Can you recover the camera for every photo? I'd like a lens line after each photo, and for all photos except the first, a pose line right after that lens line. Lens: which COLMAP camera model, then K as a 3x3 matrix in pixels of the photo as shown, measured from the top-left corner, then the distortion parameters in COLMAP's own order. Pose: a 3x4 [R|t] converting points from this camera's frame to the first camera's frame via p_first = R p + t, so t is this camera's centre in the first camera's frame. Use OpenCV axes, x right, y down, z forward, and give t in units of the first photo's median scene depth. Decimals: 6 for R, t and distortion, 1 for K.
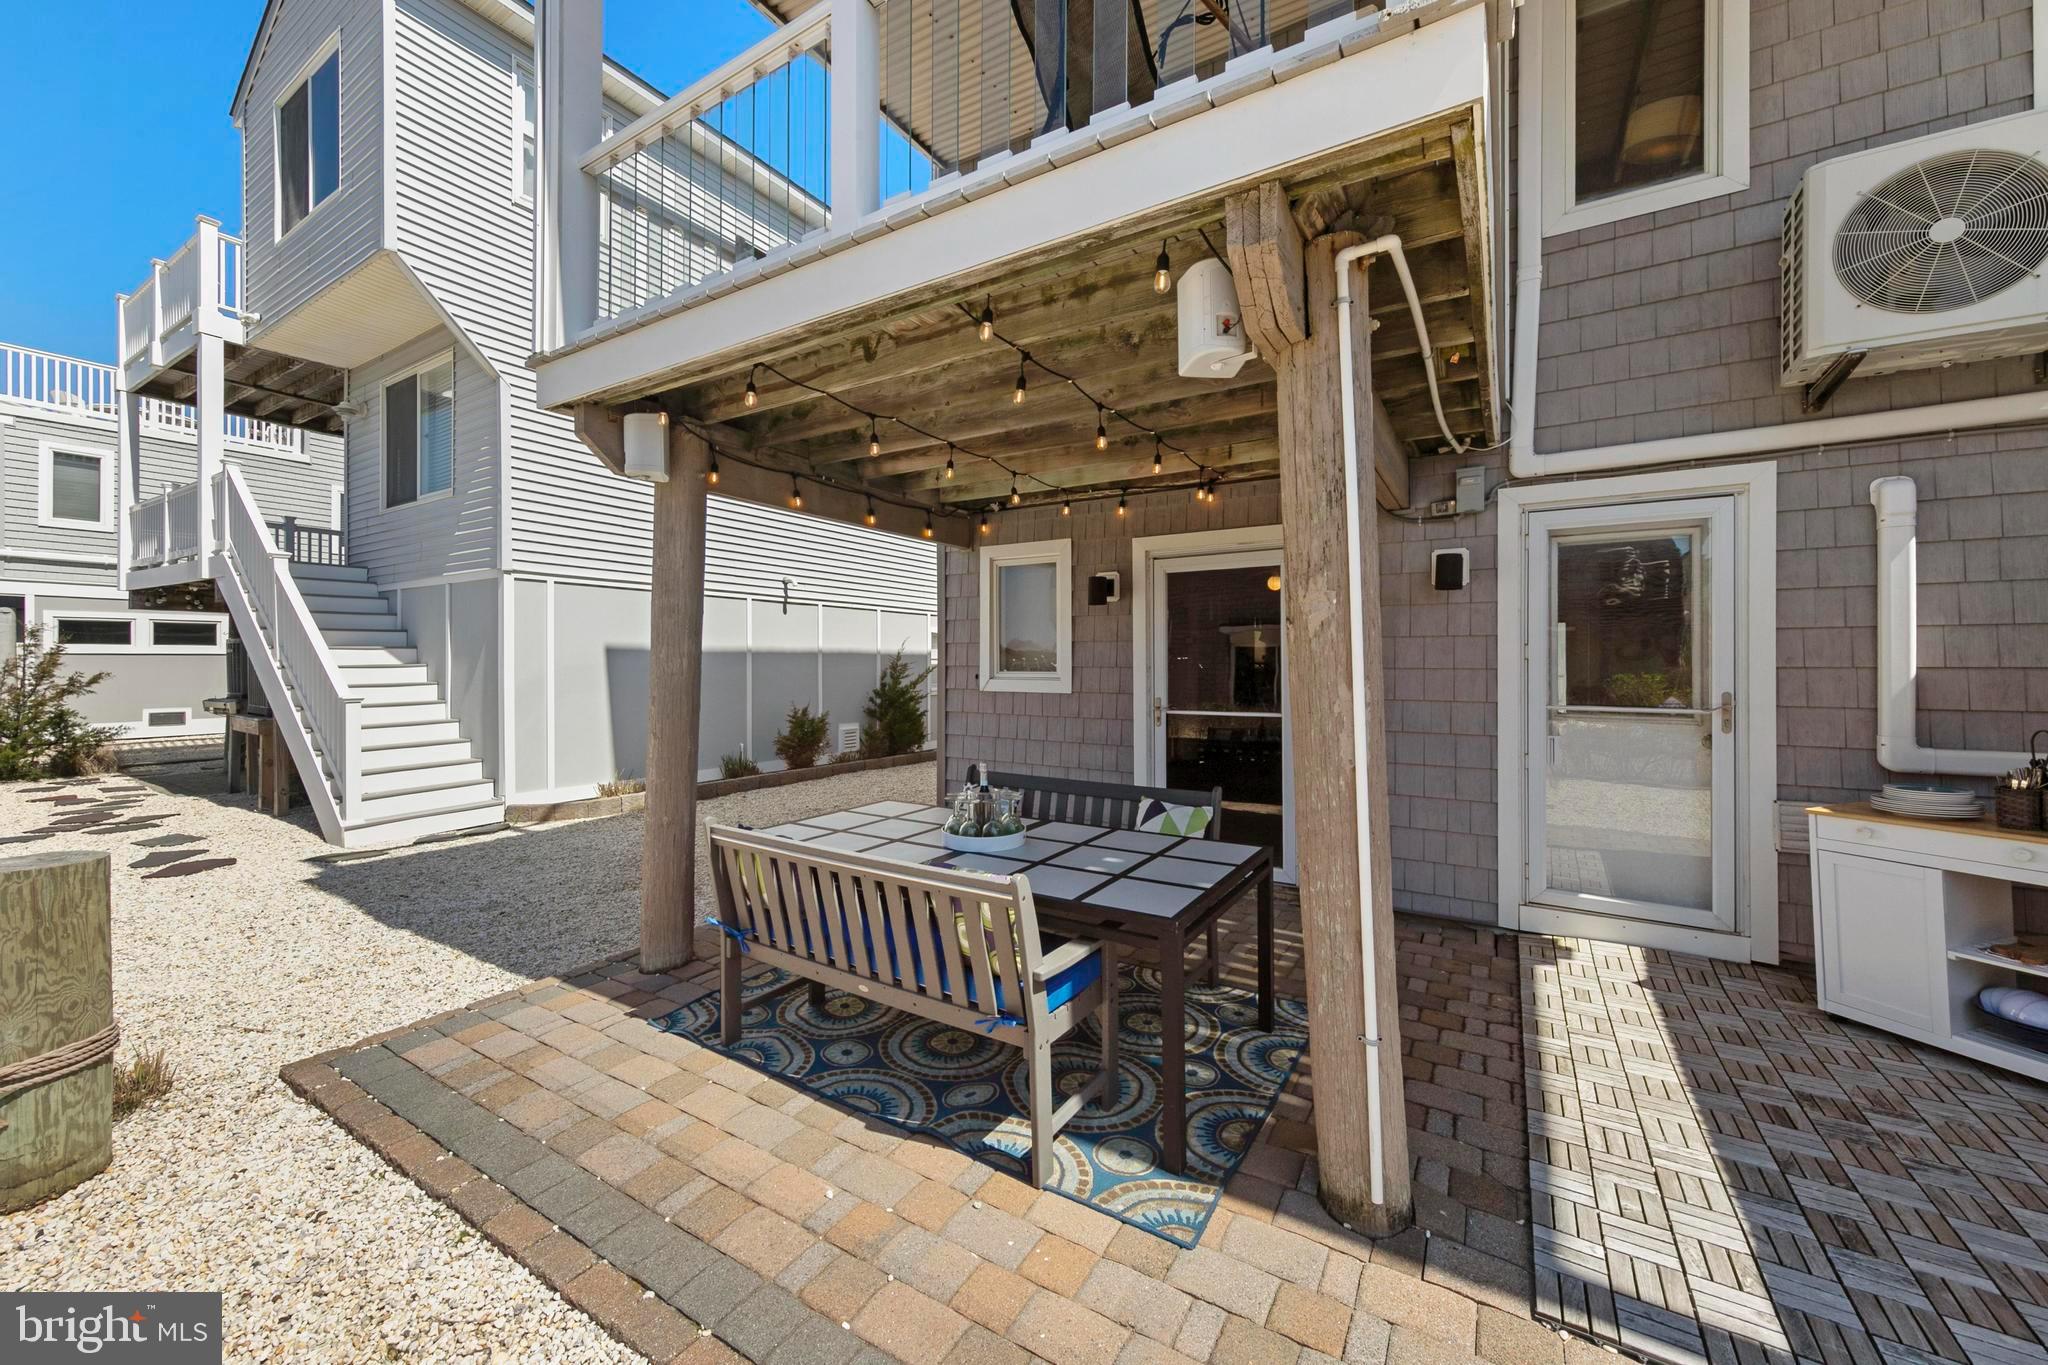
lens RADIAL K [[764.3, 0, 1034.1], [0, 764.3, 664.8], [0, 0, 1]] dist [0.007129, -0.000272]
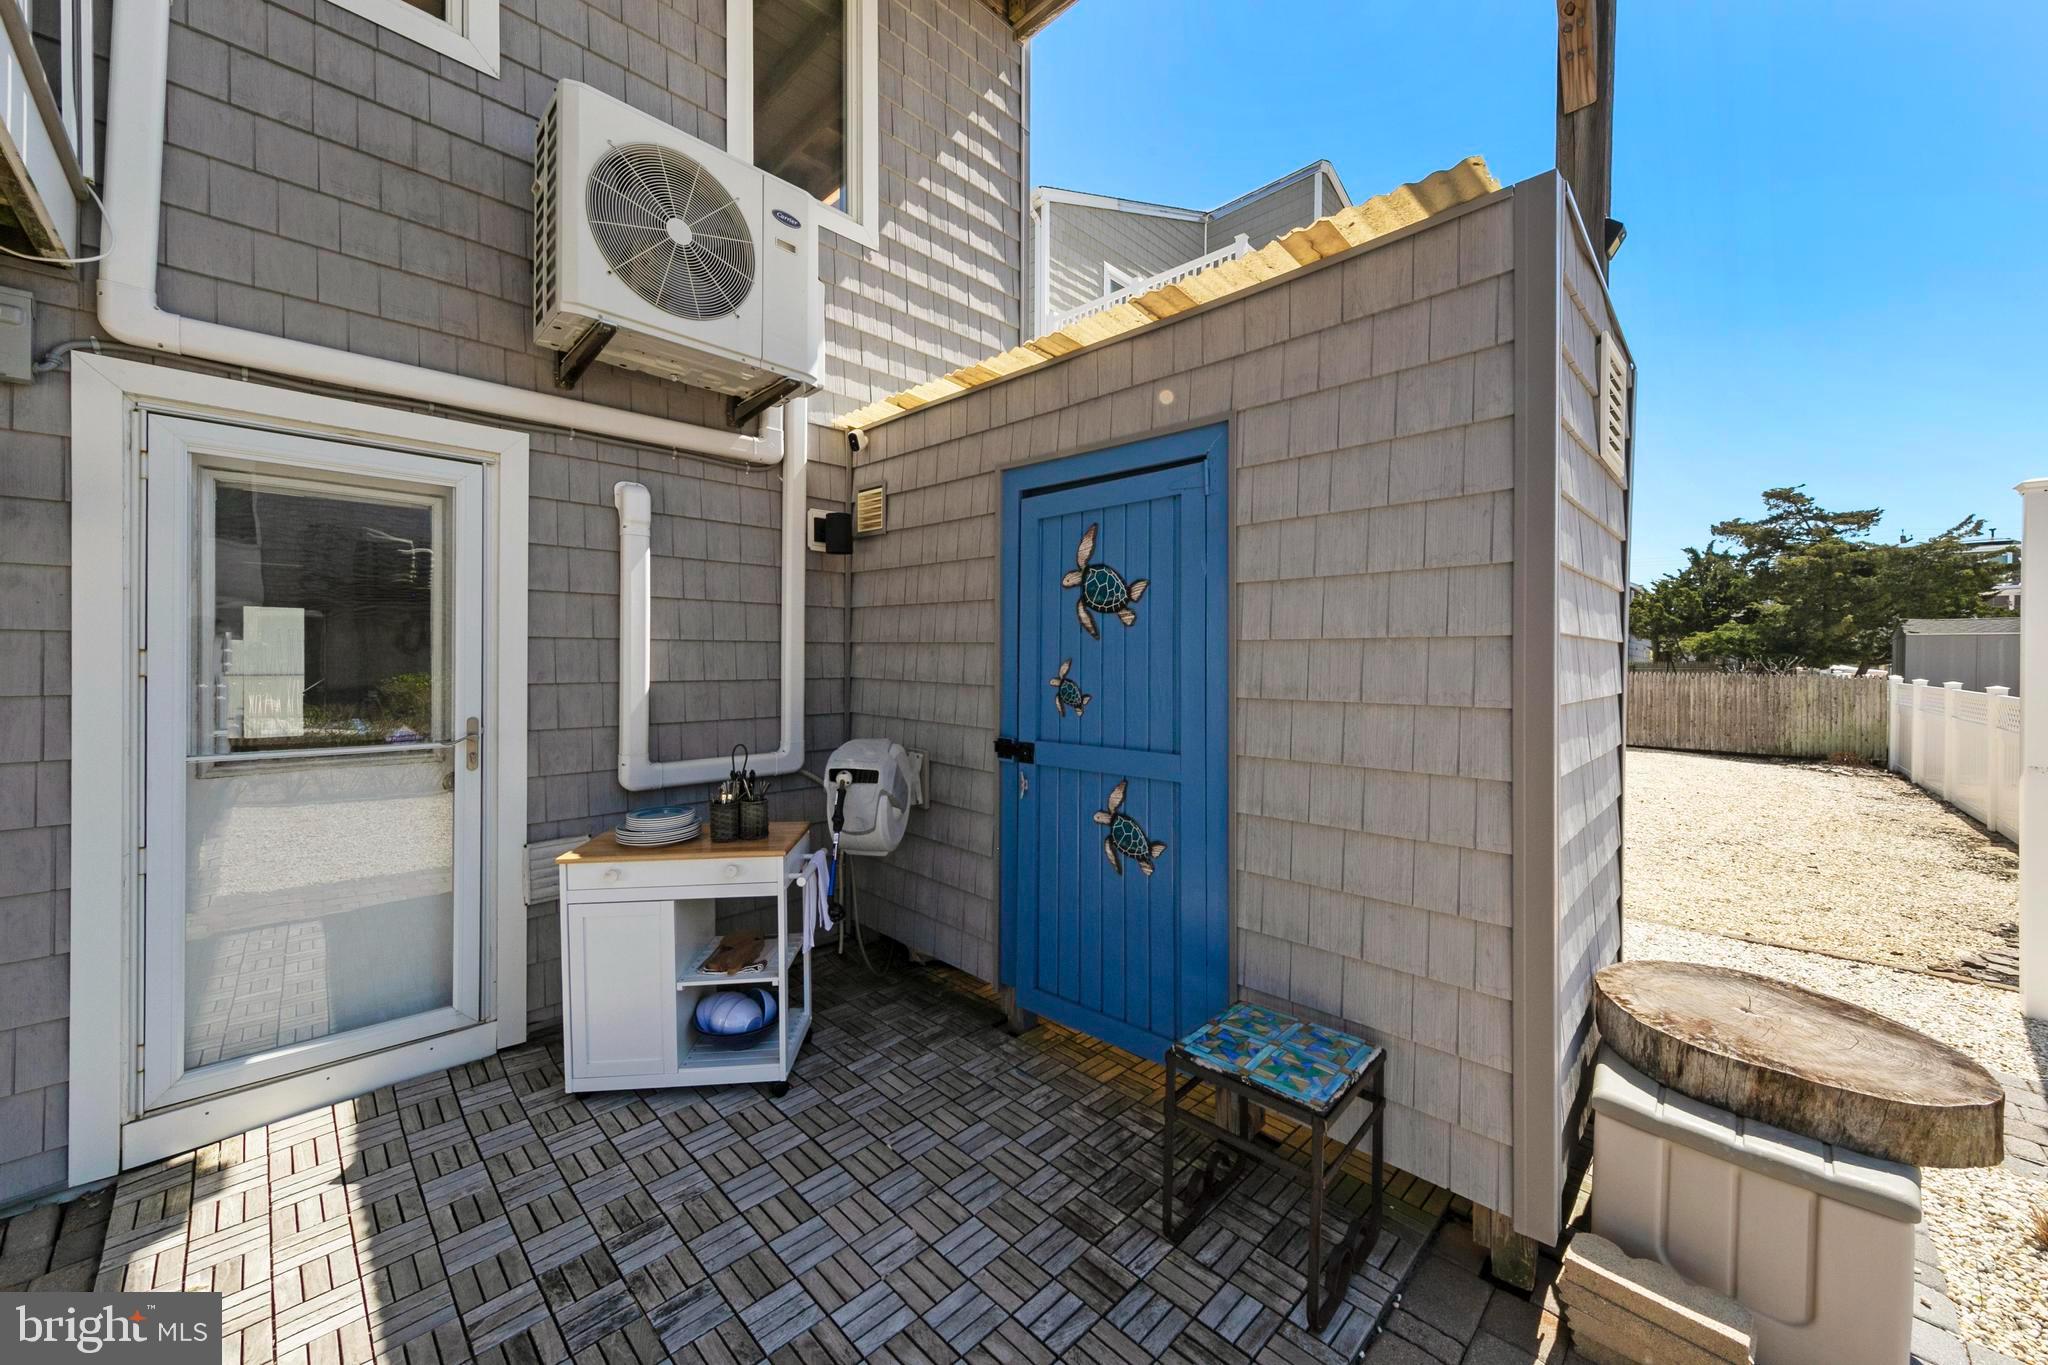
lens RADIAL K [[764.3, 0, 1024.5], [0, 764.3, 655.7], [0, 0, 1]] dist [0.007129, -0.000272]
pose [[0.225914, 0.001883, 0.974145, 0.289350], [-0.006462, 0.999979, -0.000434, -0.031100], [-0.974126, -0.006197, 0.225921, 0.300468]]
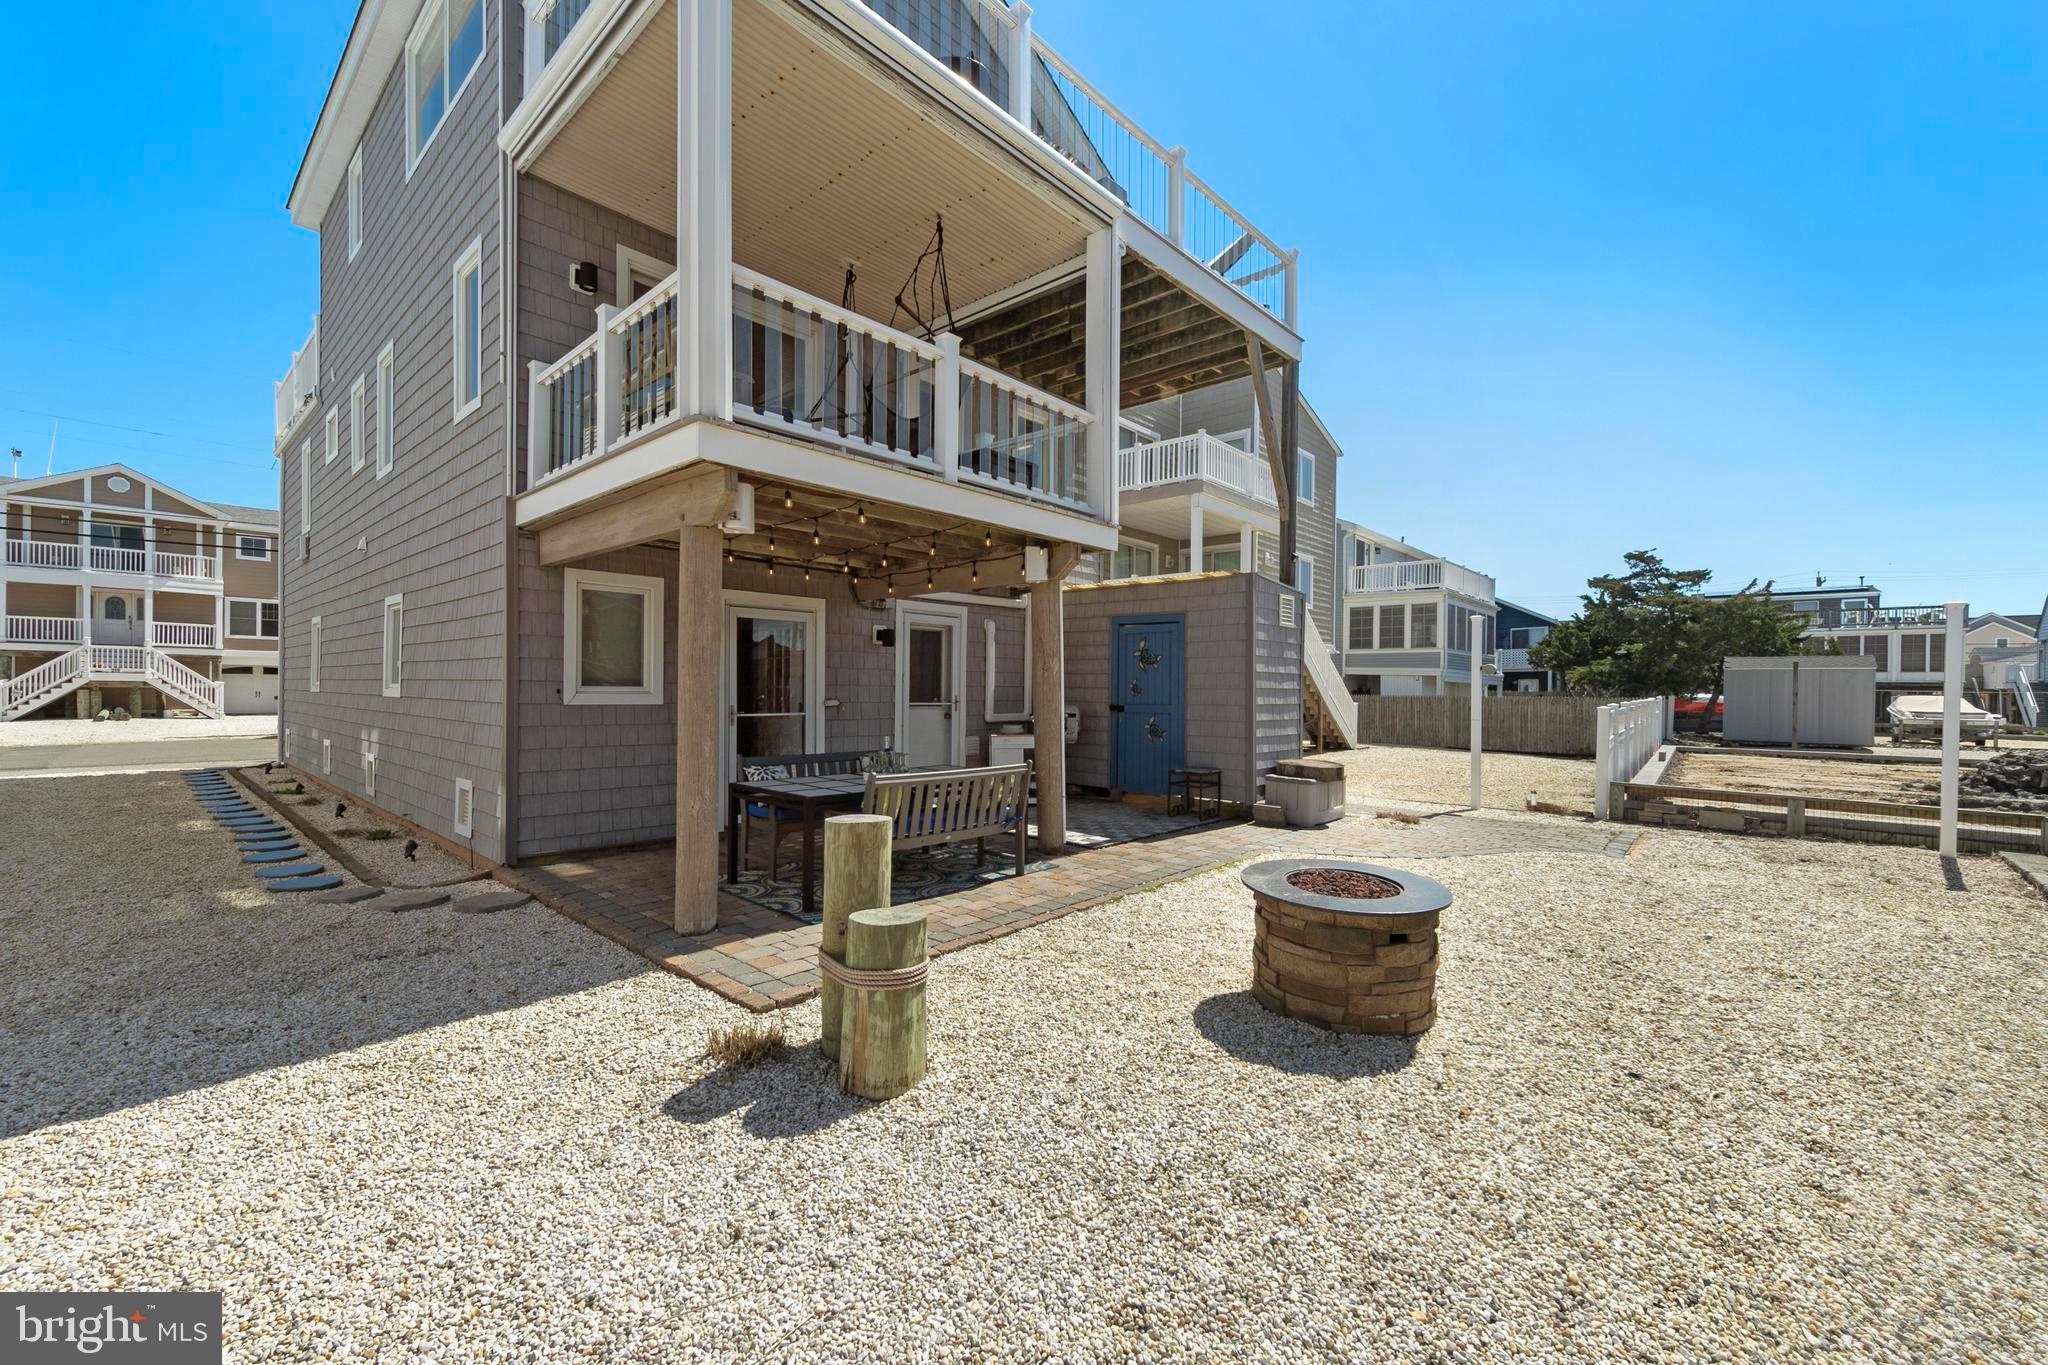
lens RADIAL K [[844.4, 0, 1019.3], [0, 844.4, 687.3], [0, 0, 1]] dist [0.001762, -0.000030]
pose [[0.186008, 0.002842, 0.982544, -1.880971], [-0.008643, 0.999962, -0.001257, 0.010828], [-0.982510, -0.008258, 0.186025, 0.294587]]
